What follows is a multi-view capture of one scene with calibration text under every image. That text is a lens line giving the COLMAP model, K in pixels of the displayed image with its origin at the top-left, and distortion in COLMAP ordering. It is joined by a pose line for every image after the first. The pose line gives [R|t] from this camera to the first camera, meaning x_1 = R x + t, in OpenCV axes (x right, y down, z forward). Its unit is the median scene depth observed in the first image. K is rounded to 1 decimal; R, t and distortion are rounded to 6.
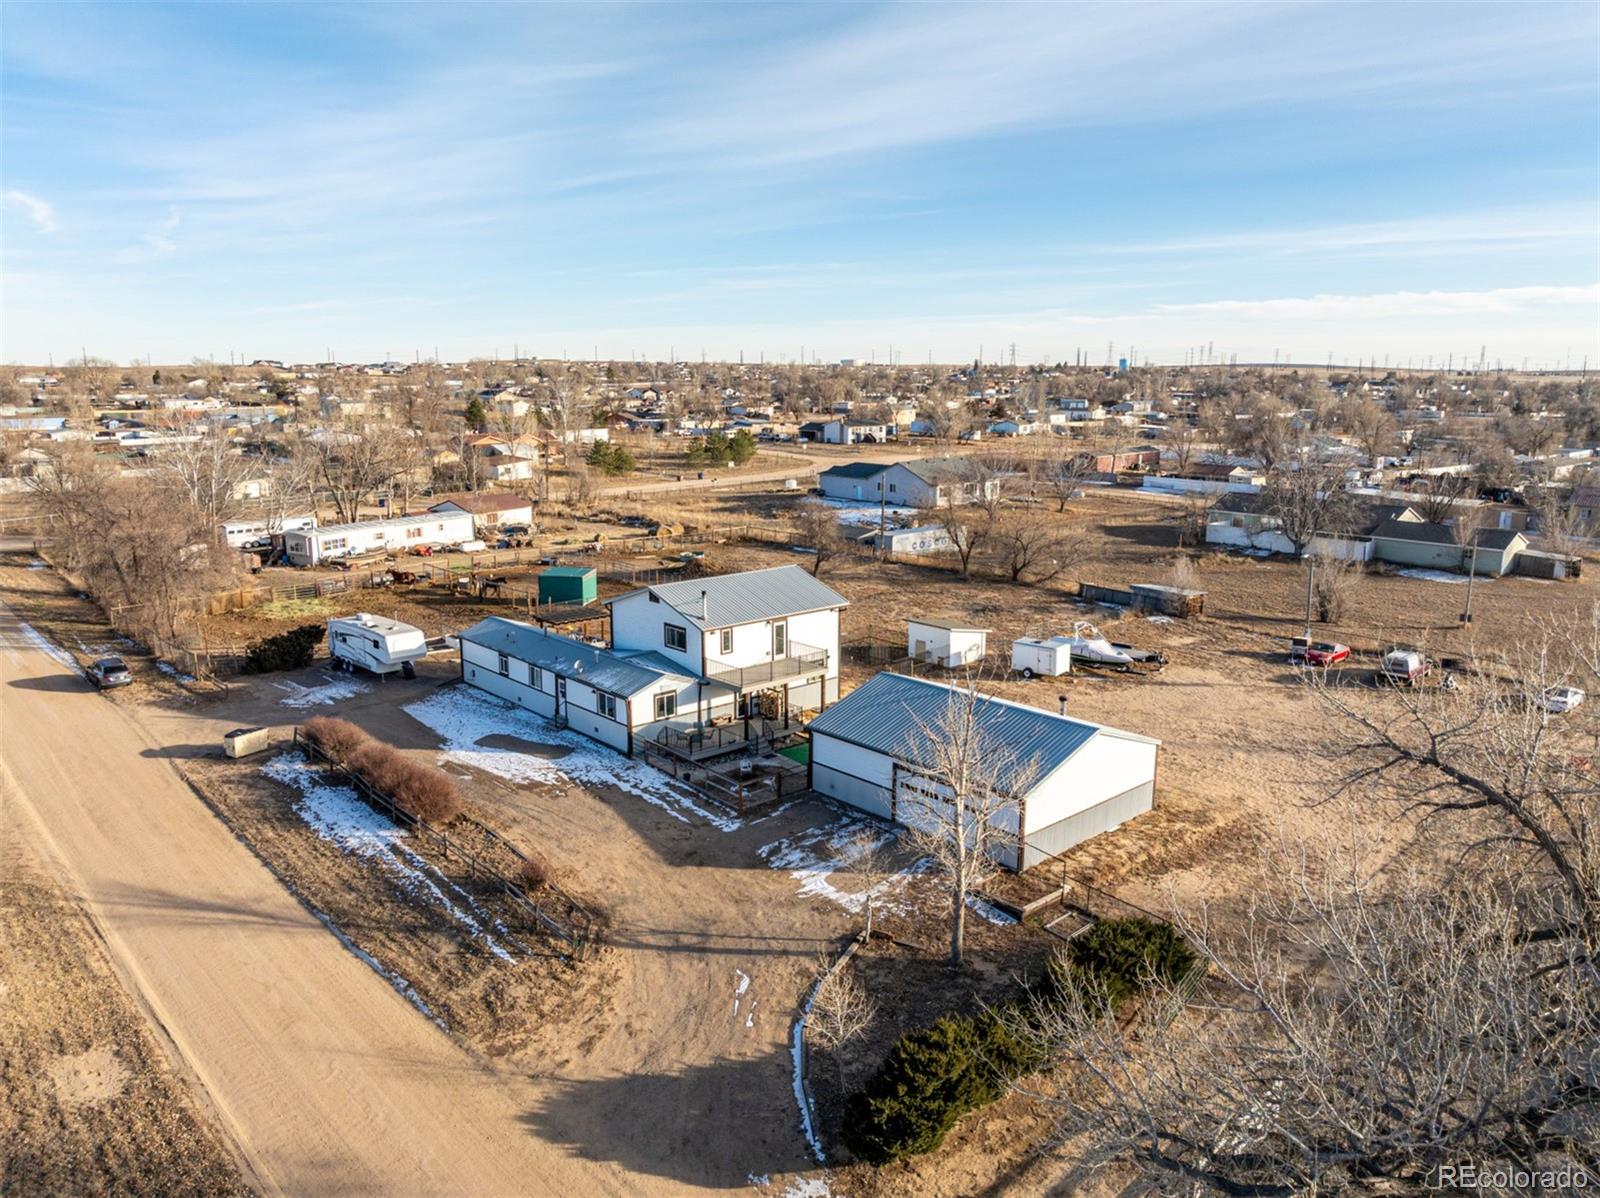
lens RADIAL K [[1132.8, 0, 803.3], [0, 1132.8, 600.7], [0, 0, 1]] dist [-0.050045, 0.010558]
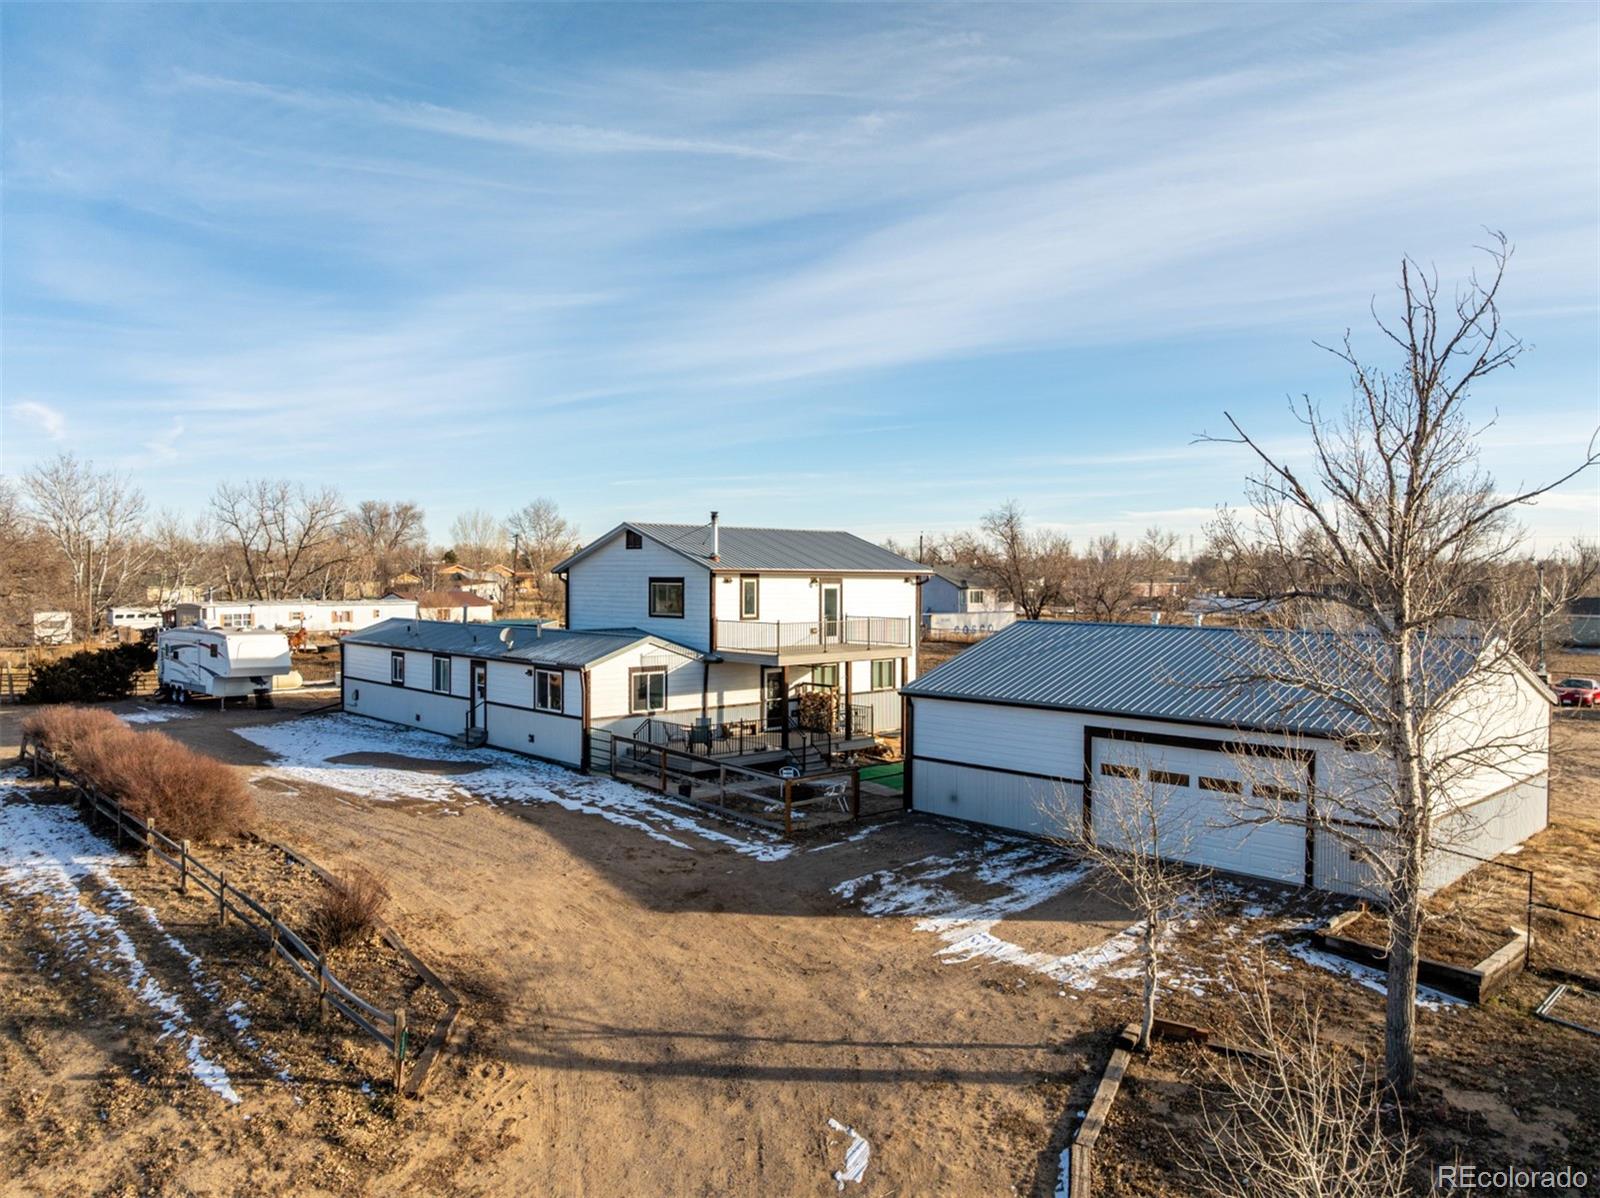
lens RADIAL K [[1132.8, 0, 797.1], [0, 1132.8, 598.3], [0, 0, 1]] dist [-0.050045, 0.010558]
pose [[0.999957, -0.000278, 0.009218, -0.061832], [0.001919, 0.983936, -0.178512, 0.189266], [-0.009021, 0.178522, 0.983895, 0.510267]]
